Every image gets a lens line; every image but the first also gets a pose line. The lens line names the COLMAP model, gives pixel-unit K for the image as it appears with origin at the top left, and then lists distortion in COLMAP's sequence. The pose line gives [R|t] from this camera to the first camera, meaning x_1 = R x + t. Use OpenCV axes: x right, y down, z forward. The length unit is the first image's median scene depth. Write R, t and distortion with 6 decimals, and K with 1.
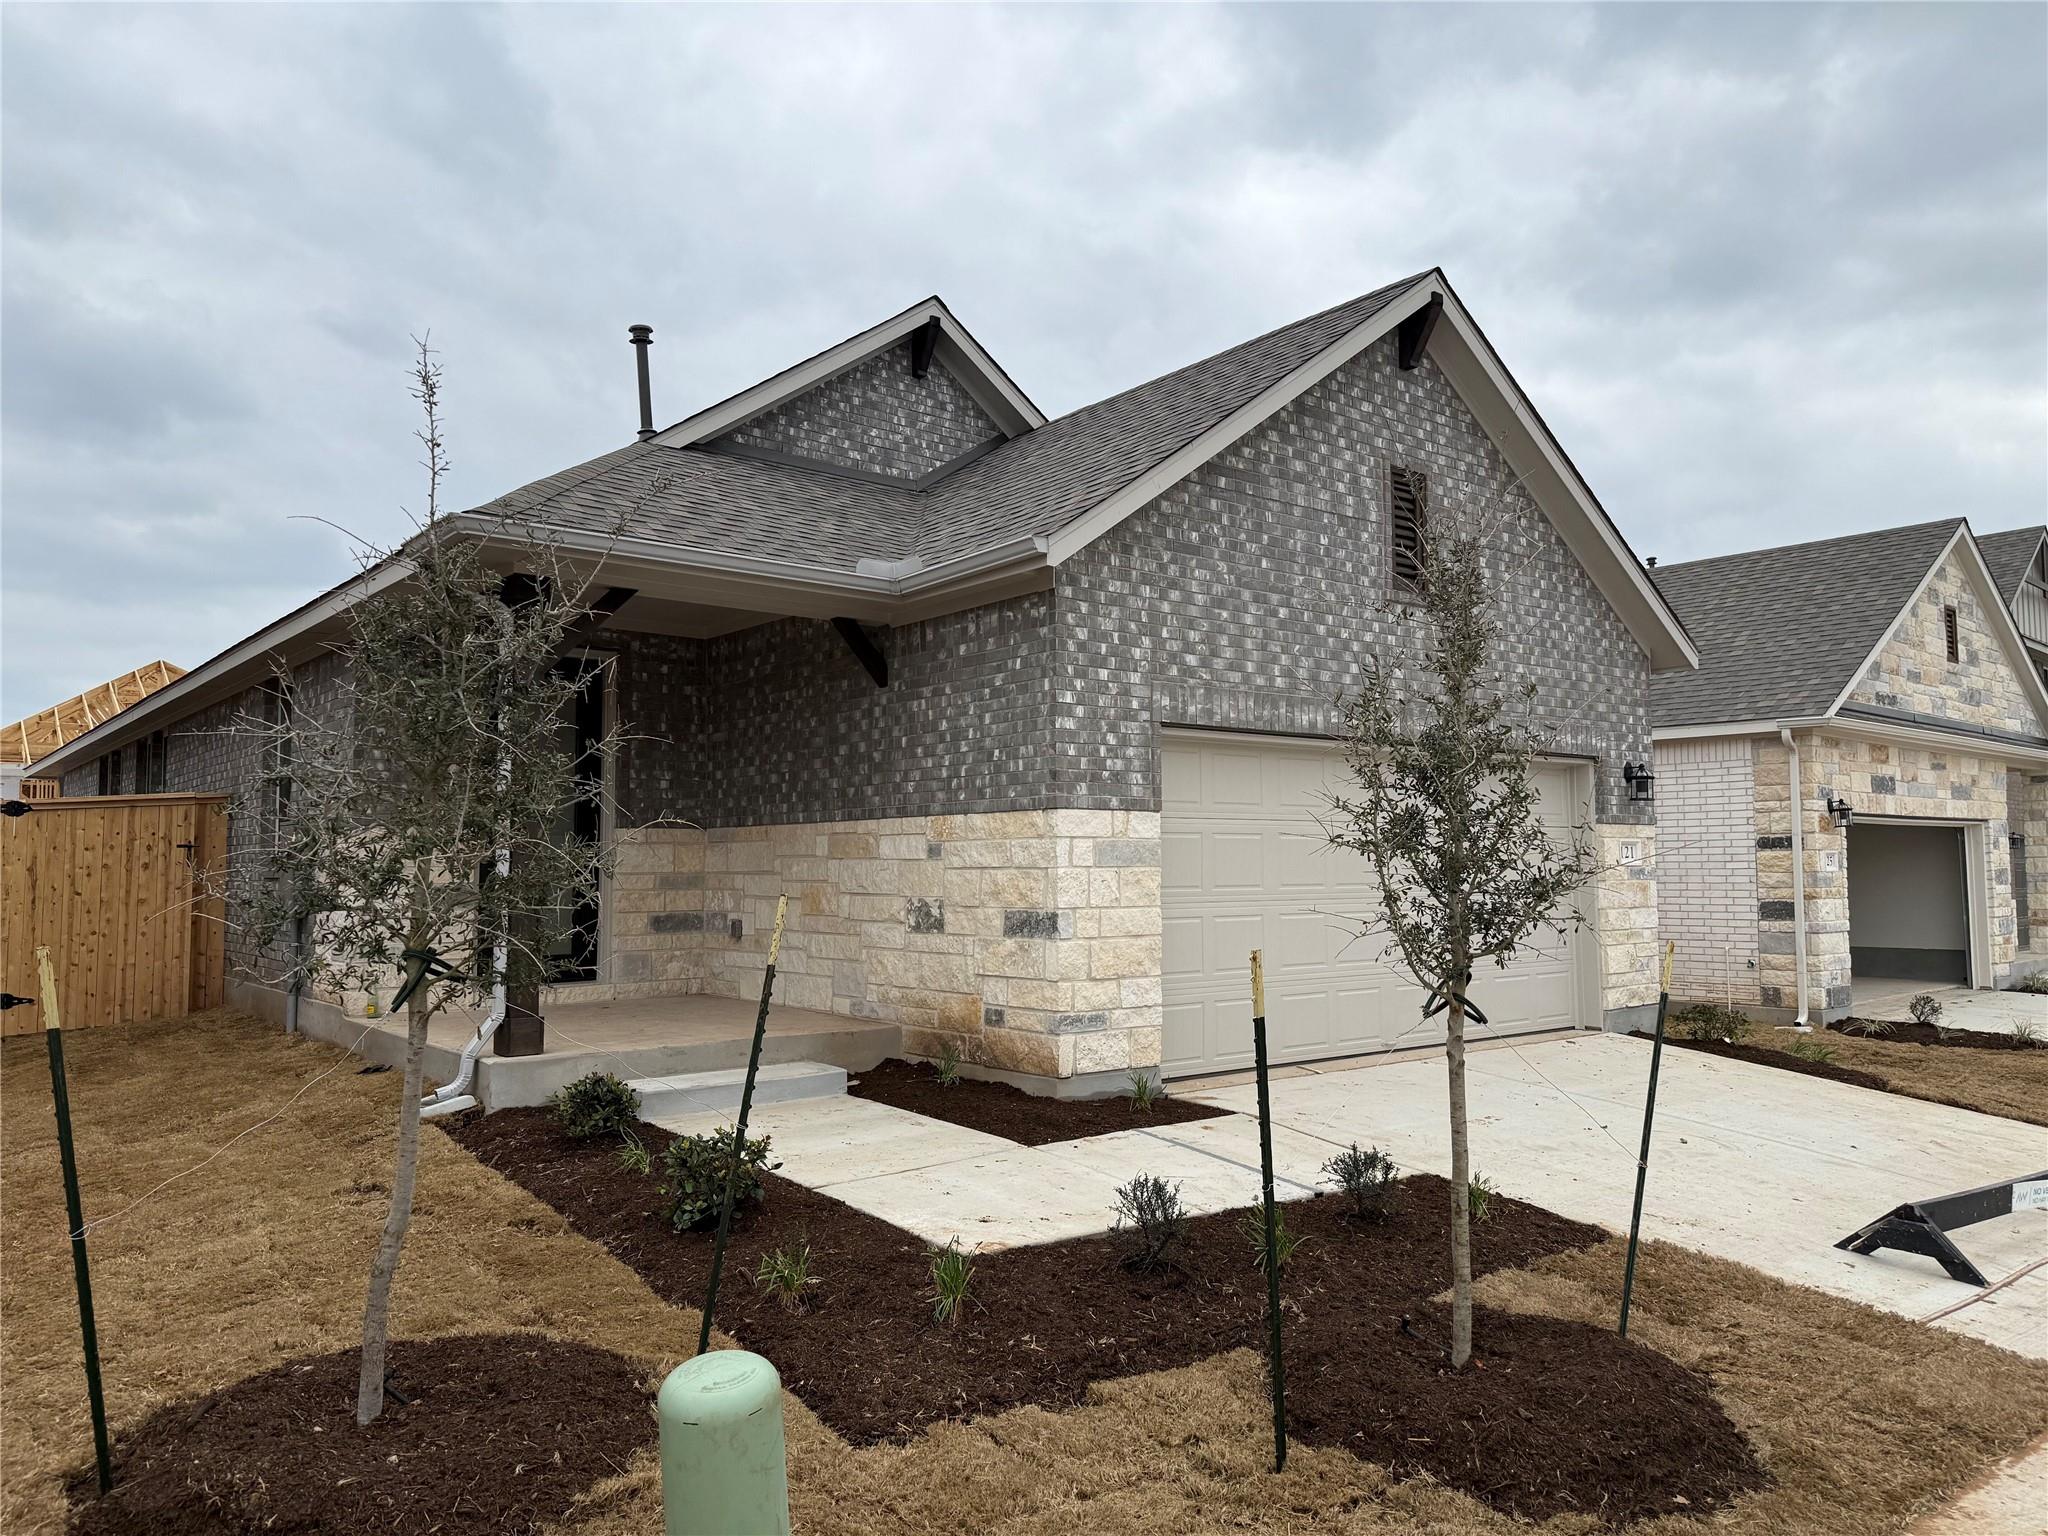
lens RADIAL K [[1441.2, 0, 1022.0], [0, 1441.2, 775.9], [0, 0, 1]] dist [0.068325, -0.076059]
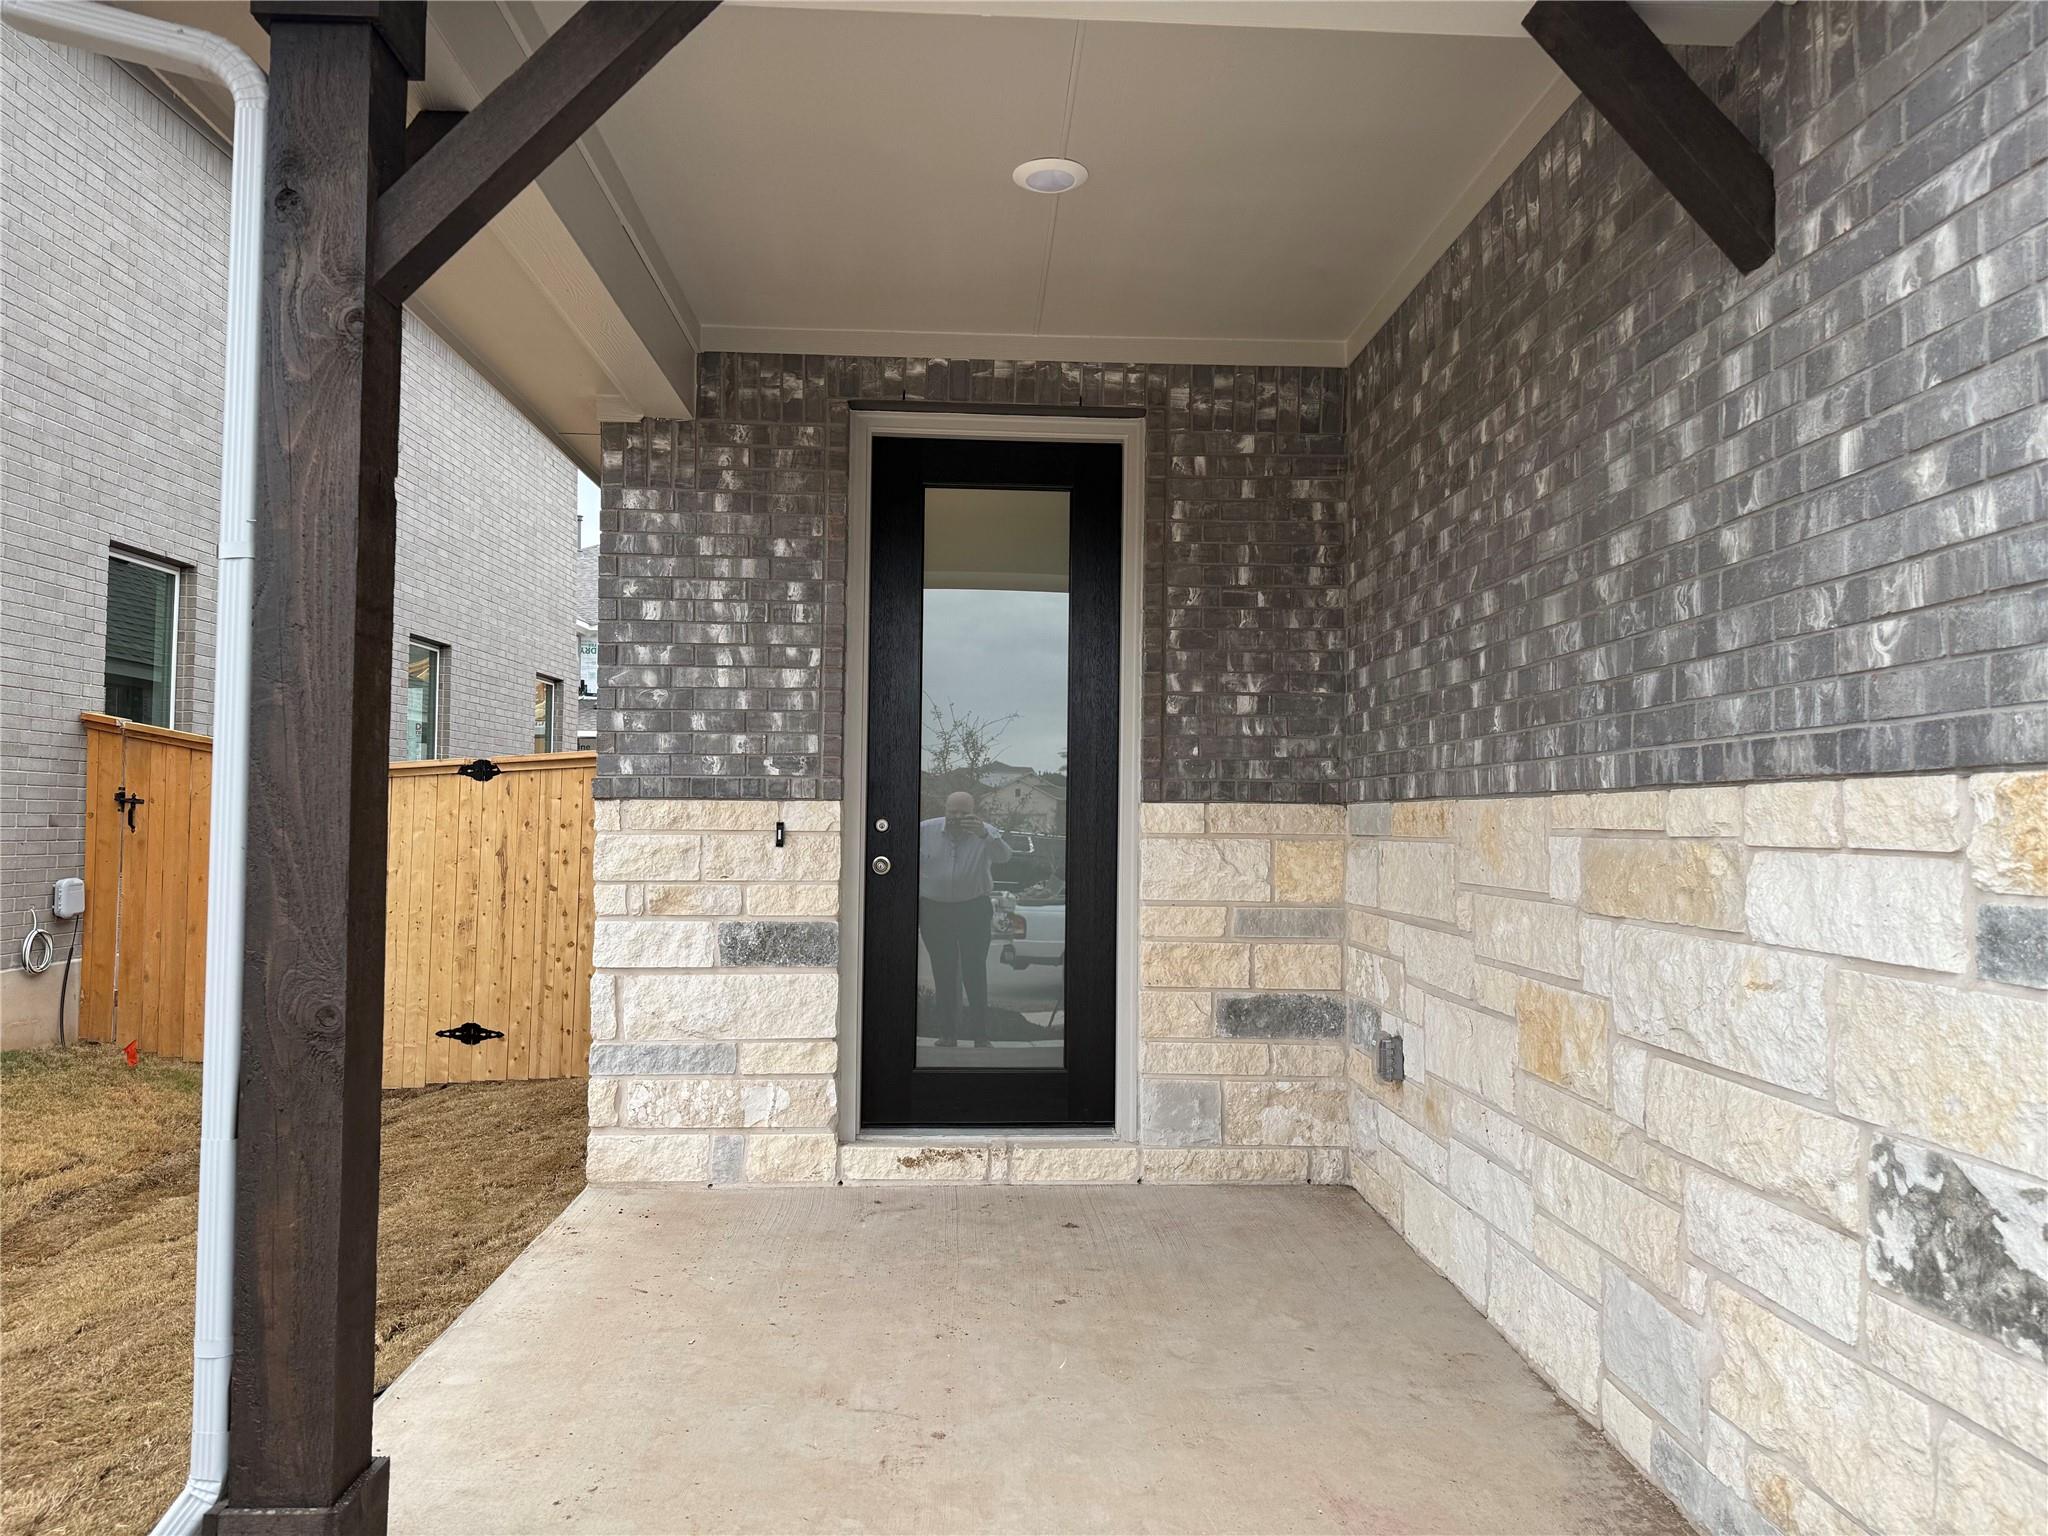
lens RADIAL K [[1441.2, 0, 1028.1], [0, 1441.2, 773.0], [0, 0, 1]] dist [0.068325, -0.076059]
pose [[0.809901, -0.007354, -0.586521, -0.045248], [0.023366, 0.999532, 0.019732, 0.017930], [0.586102, -0.029685, 0.809694, 0.646614]]
